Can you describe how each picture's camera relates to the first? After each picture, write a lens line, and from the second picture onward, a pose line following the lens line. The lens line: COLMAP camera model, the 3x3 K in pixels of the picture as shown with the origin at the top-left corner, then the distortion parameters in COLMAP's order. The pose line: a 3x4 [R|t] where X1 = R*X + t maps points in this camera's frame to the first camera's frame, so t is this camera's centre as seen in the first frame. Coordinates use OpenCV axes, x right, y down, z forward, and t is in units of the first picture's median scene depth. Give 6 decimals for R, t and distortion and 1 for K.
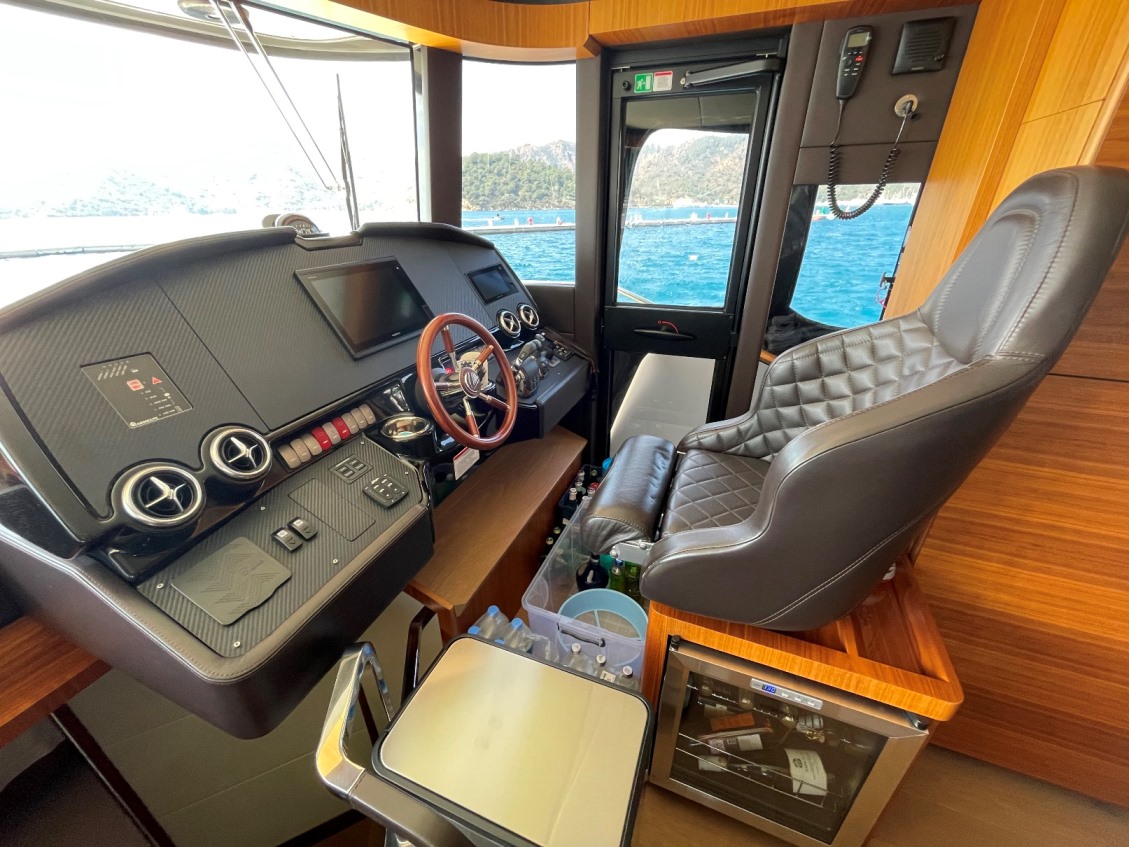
lens RADIAL K [[457.1, 0, 564.5], [0, 457.1, 423.5], [0, 0, 1]] dist [-0.001409, 0.000256]
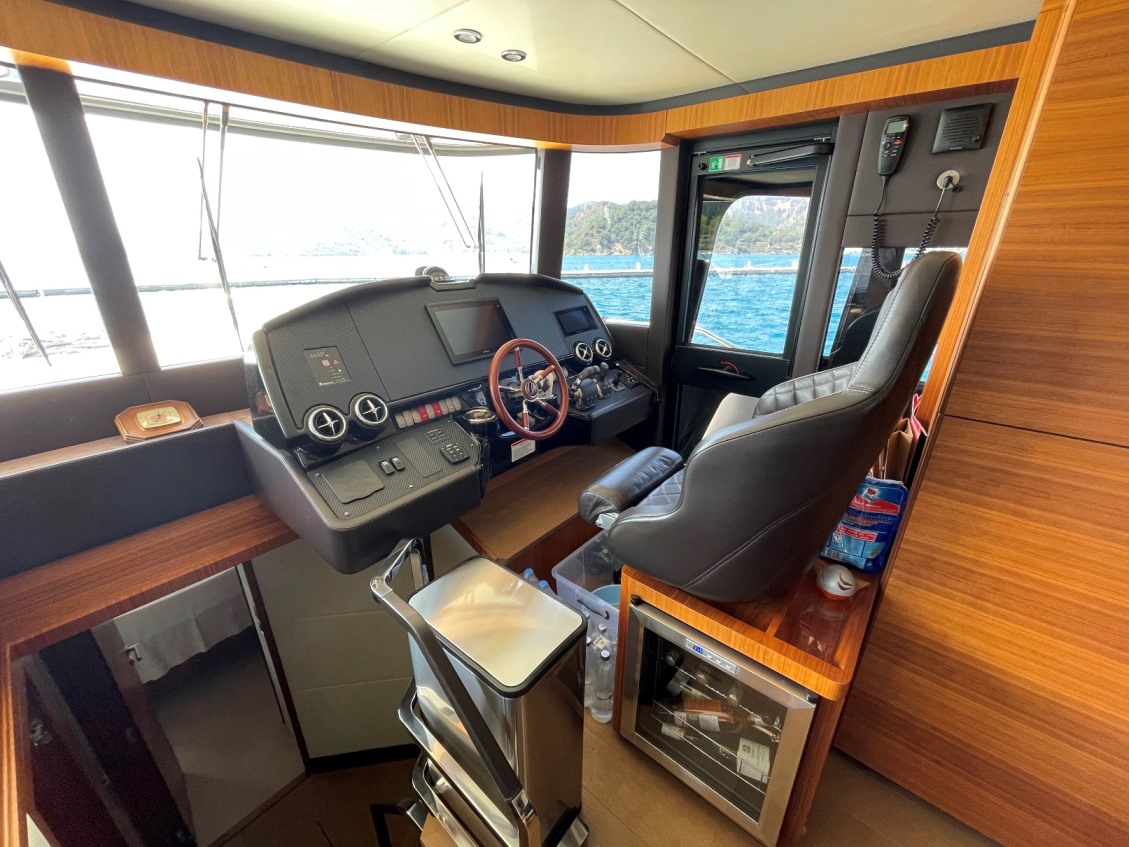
lens RADIAL K [[457.1, 0, 564.5], [0, 457.1, 423.5], [0, 0, 1]] dist [-0.001409, 0.000256]
pose [[0.951763, 0.116292, -0.283941, 0.298574], [-0.139406, 0.988259, -0.062532, 0.082019], [0.273335, 0.099099, 0.956800, -0.265990]]
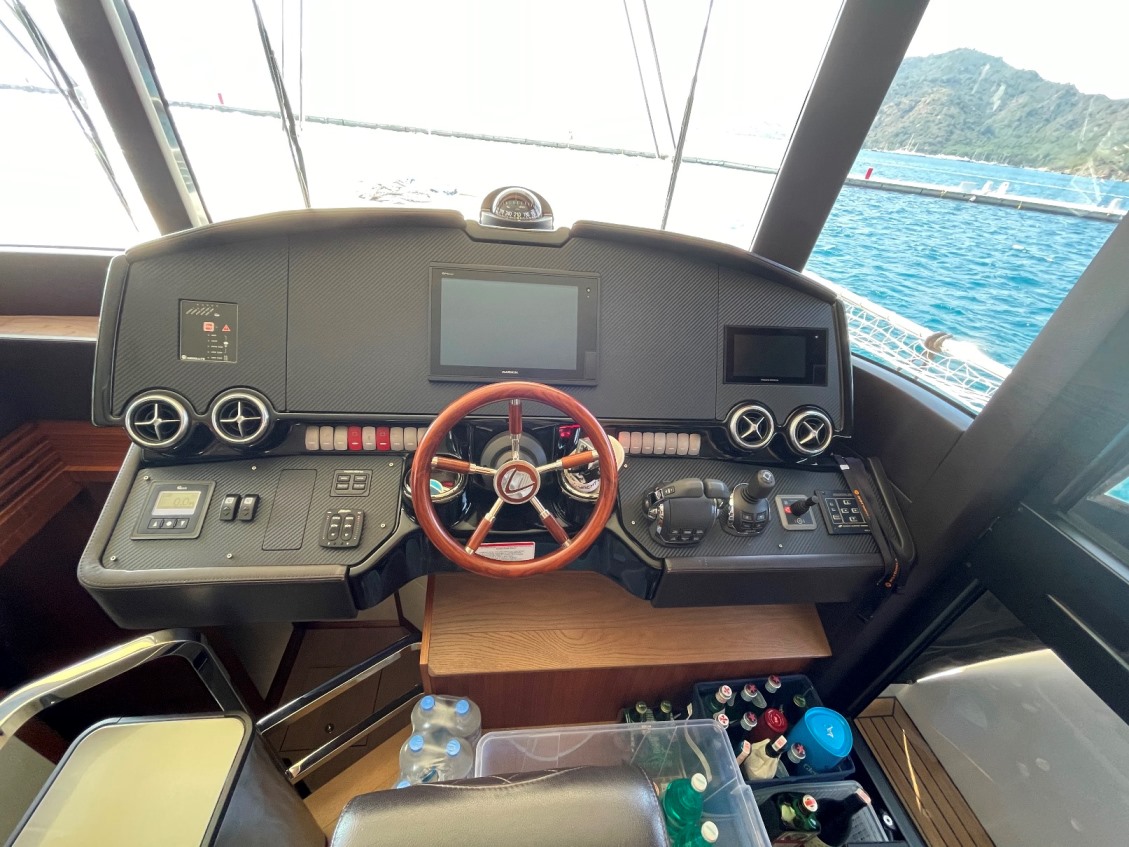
lens RADIAL K [[441.9, 0, 559.3], [0, 441.9, 418.4], [0, 0, 1]] dist [0.008506, -0.005332]
pose [[0.452493, 0.535116, -0.713373, 0.254374], [-0.470087, 0.822914, 0.319109, -0.429090], [0.757805, 0.190953, 0.623913, 0.646970]]
